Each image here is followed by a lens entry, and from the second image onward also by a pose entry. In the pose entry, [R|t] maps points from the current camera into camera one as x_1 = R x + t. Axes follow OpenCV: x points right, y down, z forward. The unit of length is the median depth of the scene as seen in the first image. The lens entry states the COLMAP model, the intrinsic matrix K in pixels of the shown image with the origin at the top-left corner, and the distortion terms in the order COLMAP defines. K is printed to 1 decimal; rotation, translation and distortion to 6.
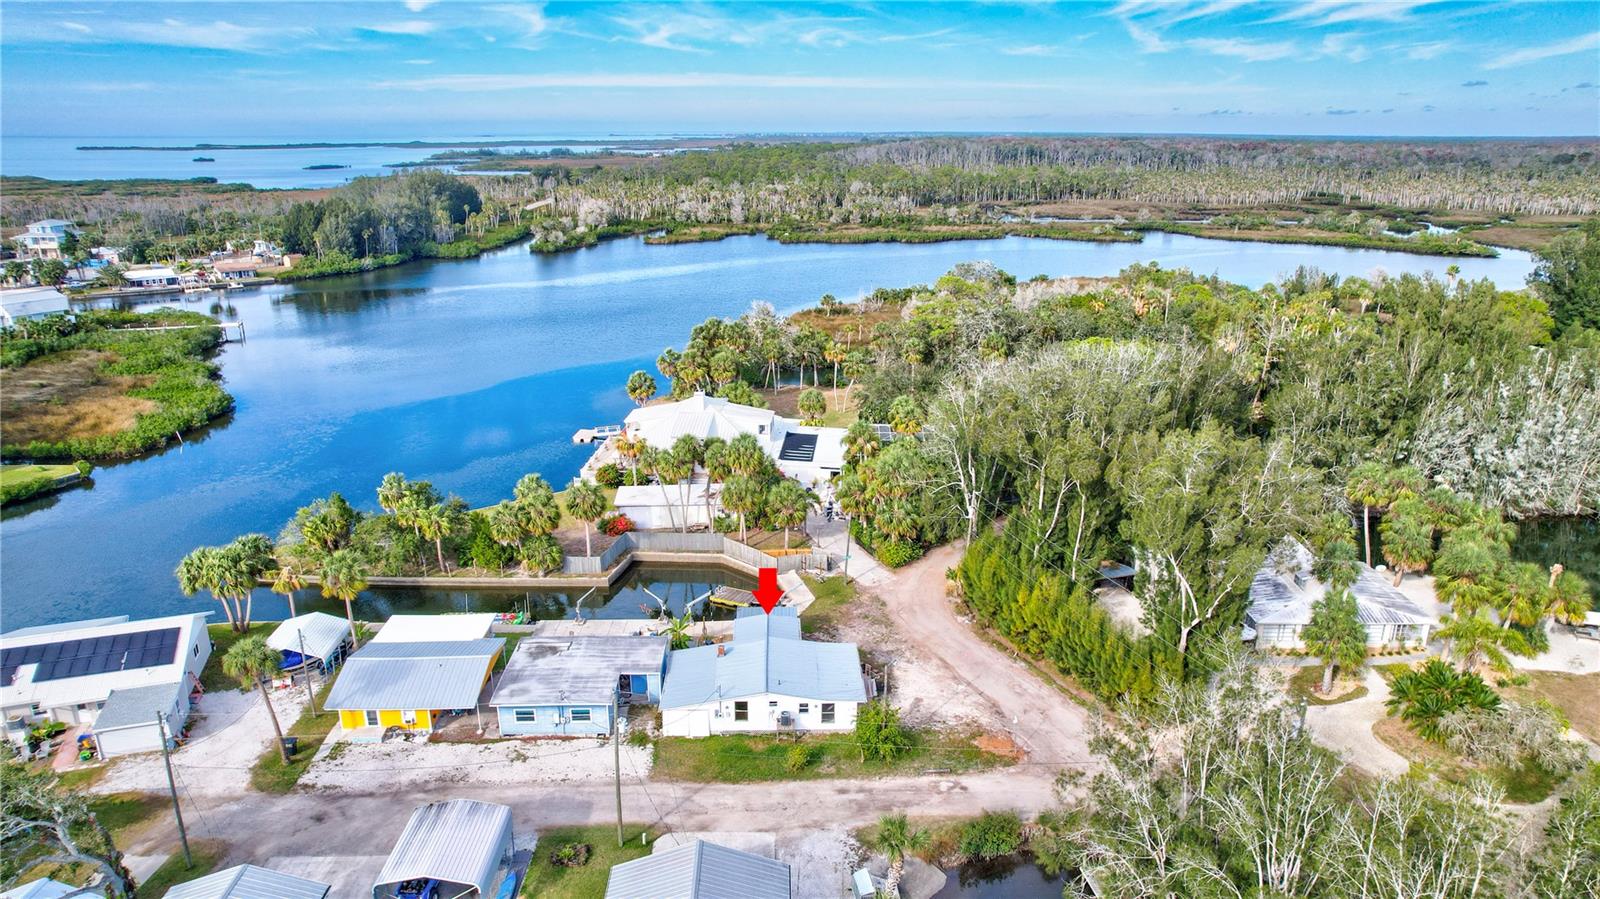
lens RADIAL K [[1027.6, 0, 805.4], [0, 1027.6, 447.9], [0, 0, 1]] dist [-0.073021, 0.061068]
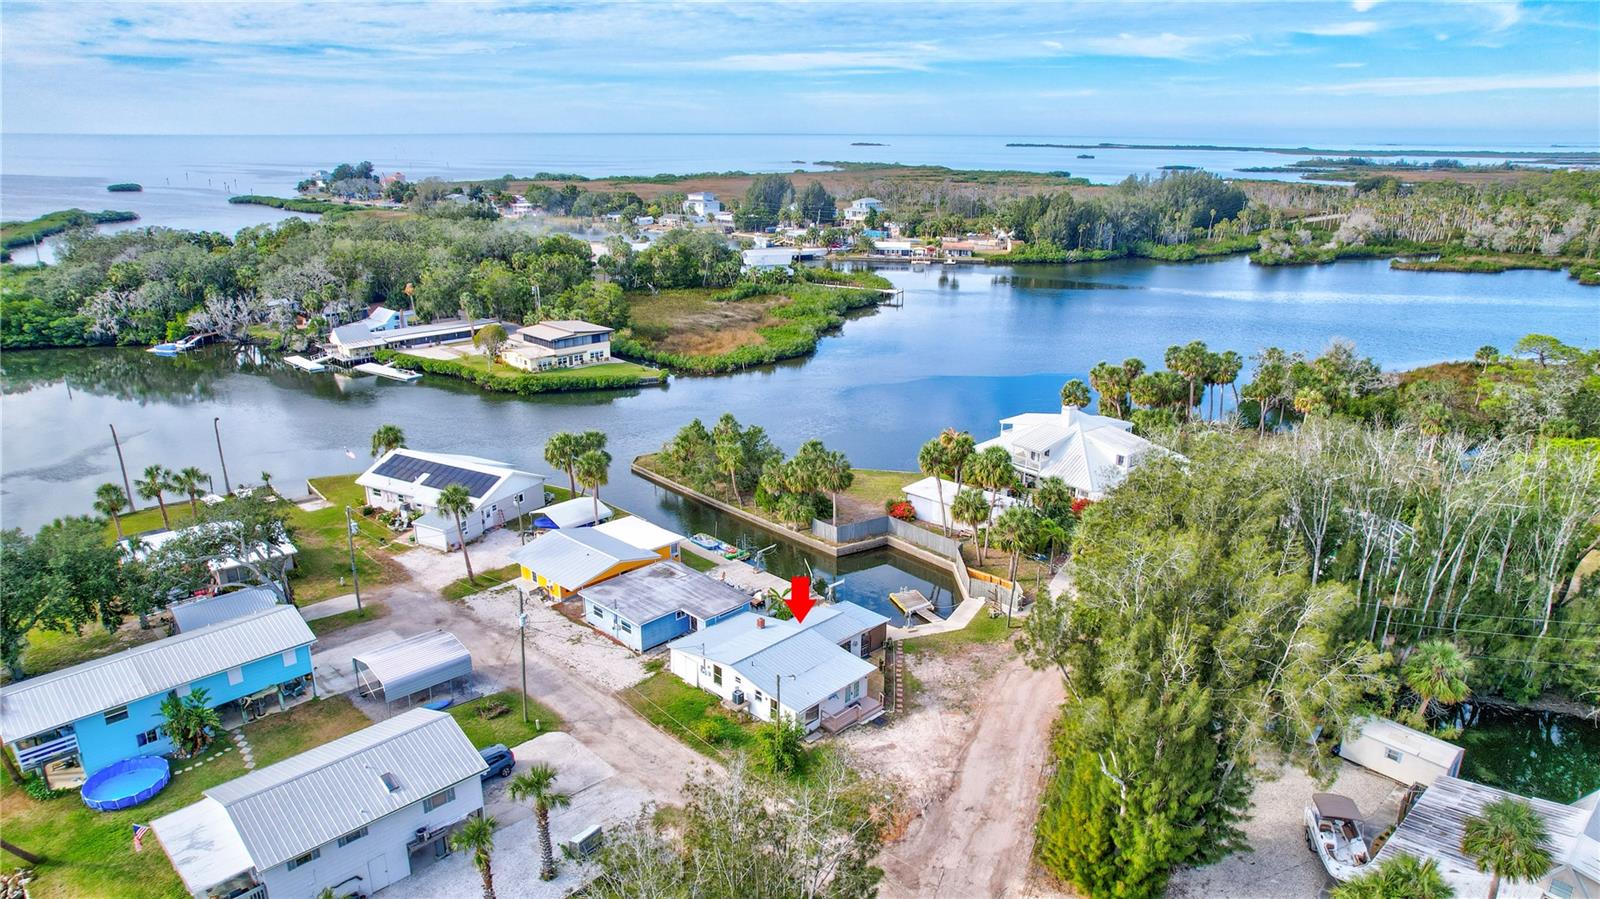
lens RADIAL K [[1017.1, 0, 806.3], [0, 1017.1, 450.6], [0, 0, 1]] dist [-0.072812, 0.061217]
pose [[0.695786, 0.219299, -0.683952, 0.164690], [-0.218492, 0.971744, 0.089302, -0.019785], [0.684210, 0.087303, 0.724041, 0.072214]]
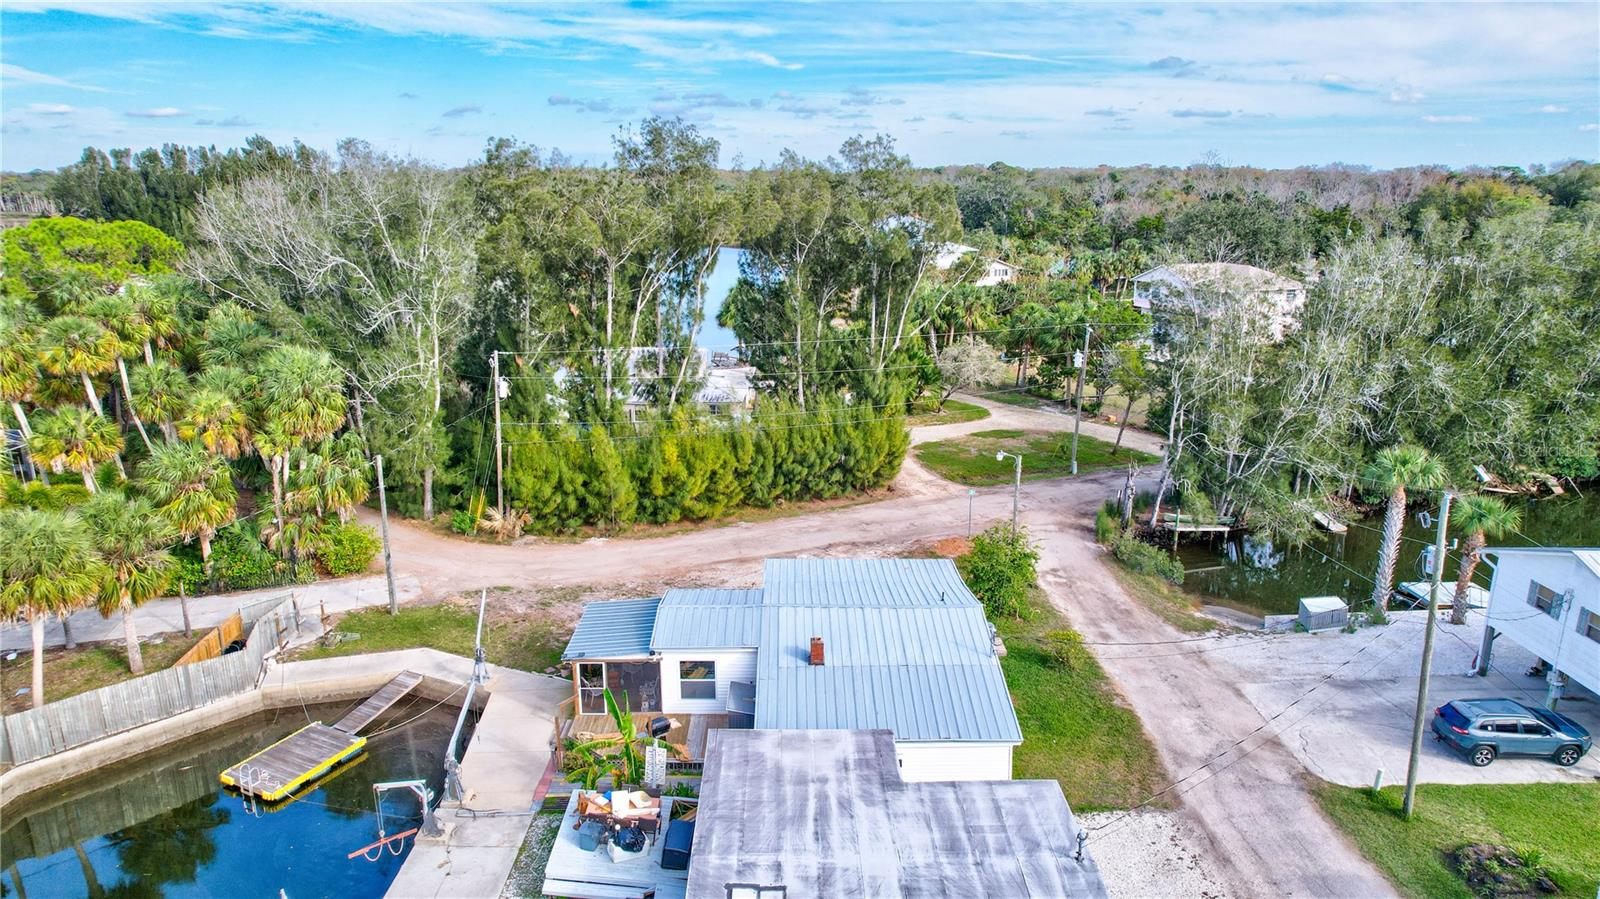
lens RADIAL K [[1017.1, 0, 806.3], [0, 1017.1, 450.6], [0, 0, 1]] dist [-0.072812, 0.061217]
pose [[0.015117, -0.255474, 0.966698, -0.131583], [0.297139, 0.924279, 0.239618, 0.002288], [-0.954714, 0.283622, 0.089884, 0.250853]]
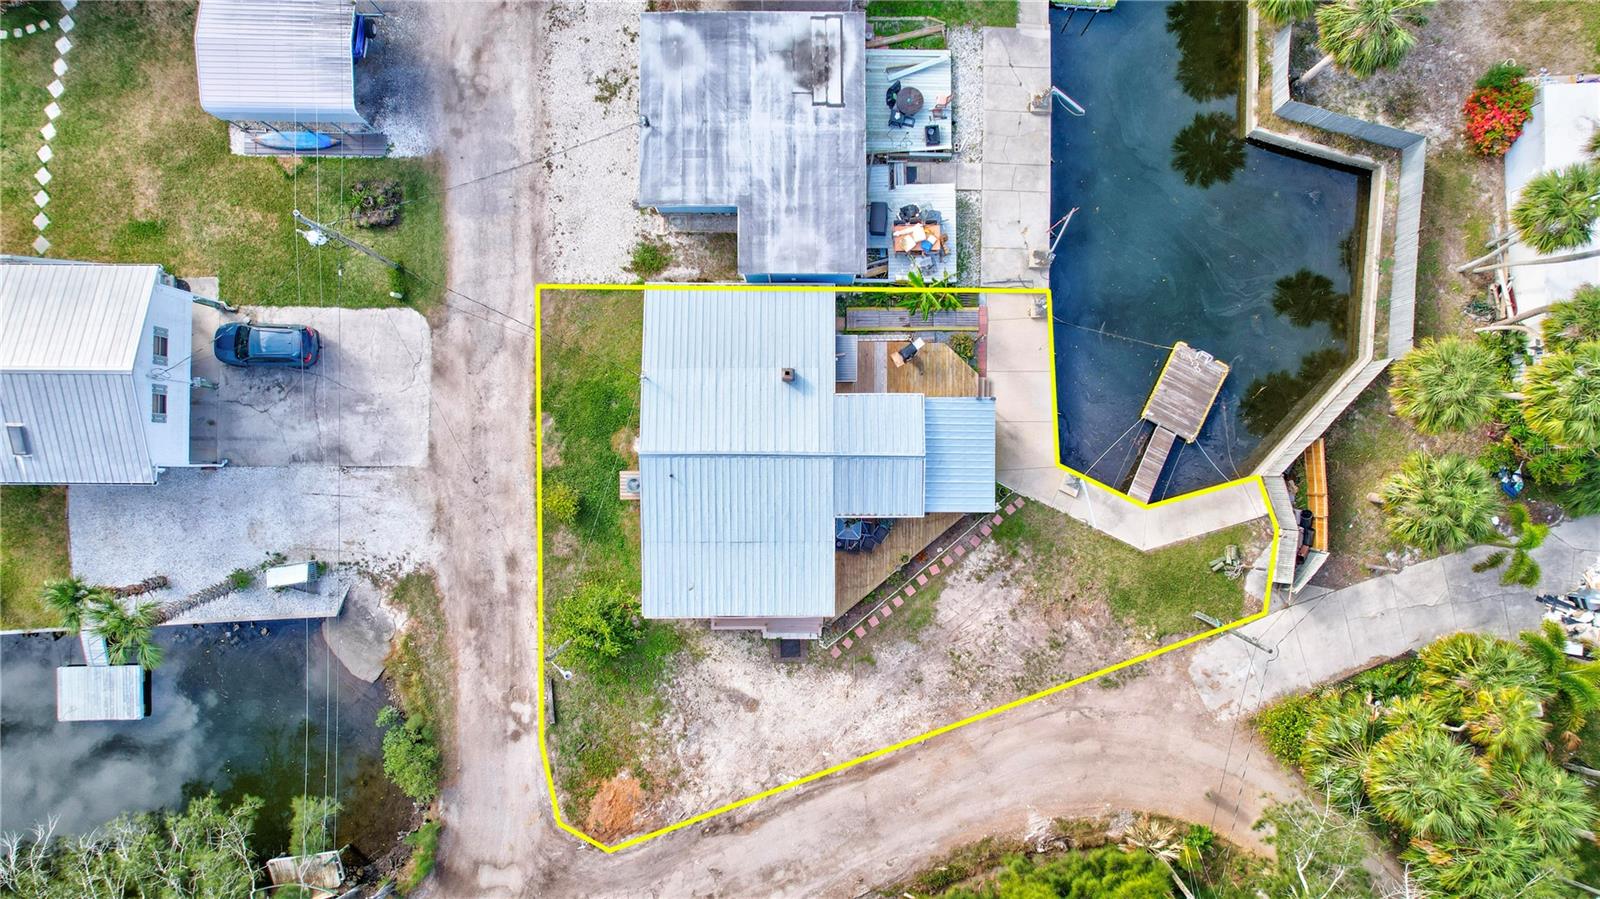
lens RADIAL K [[1017.1, 0, 806.3], [0, 1017.1, 450.6], [0, 0, 1]] dist [-0.072812, 0.061217]
pose [[-0.033604, 0.999402, -0.008088, -0.009669], [-0.300548, -0.002387, 0.953764, -0.089527], [0.953174, 0.034481, 0.300449, 0.225416]]
